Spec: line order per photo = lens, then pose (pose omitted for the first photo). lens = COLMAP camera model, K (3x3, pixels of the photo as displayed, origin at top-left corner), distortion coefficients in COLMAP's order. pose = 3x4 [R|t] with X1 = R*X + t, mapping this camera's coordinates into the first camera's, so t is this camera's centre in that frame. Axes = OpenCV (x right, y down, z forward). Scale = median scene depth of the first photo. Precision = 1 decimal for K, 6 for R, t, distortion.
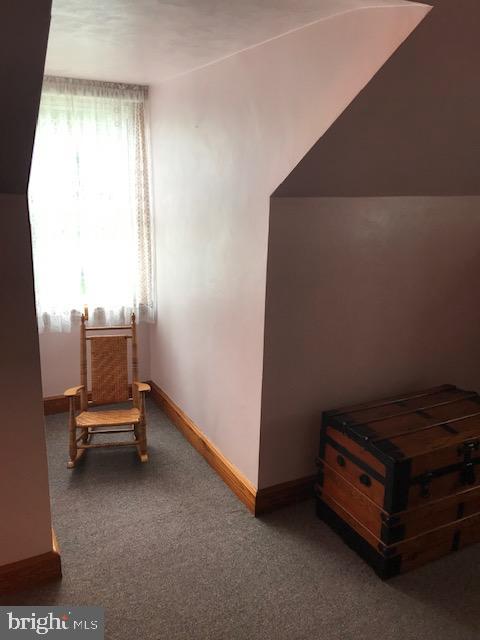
lens RADIAL K [[522.6, 0, 239.3], [0, 522.6, 316.8], [0, 0, 1]] dist [0.015343, -0.021470]
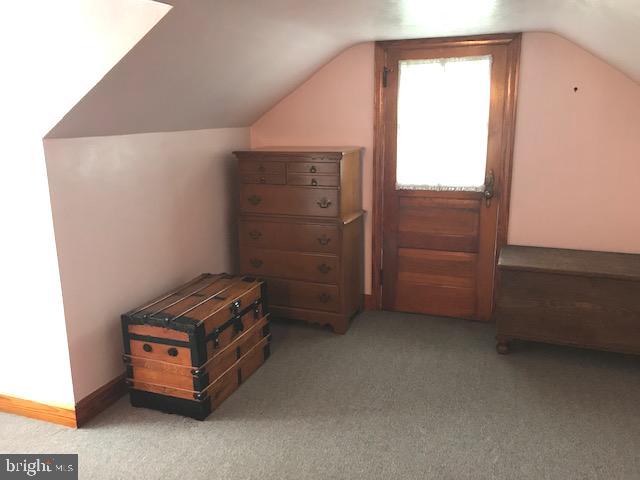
lens RADIAL K [[522.6, 0, 316.2], [0, 522.6, 240.2], [0, 0, 1]] dist [0.015343, -0.021470]
pose [[0.744834, -0.186635, 0.640617, -0.266959], [0.205870, 0.977524, 0.045426, 0.056783], [-0.634696, 0.098048, 0.766516, -0.233636]]
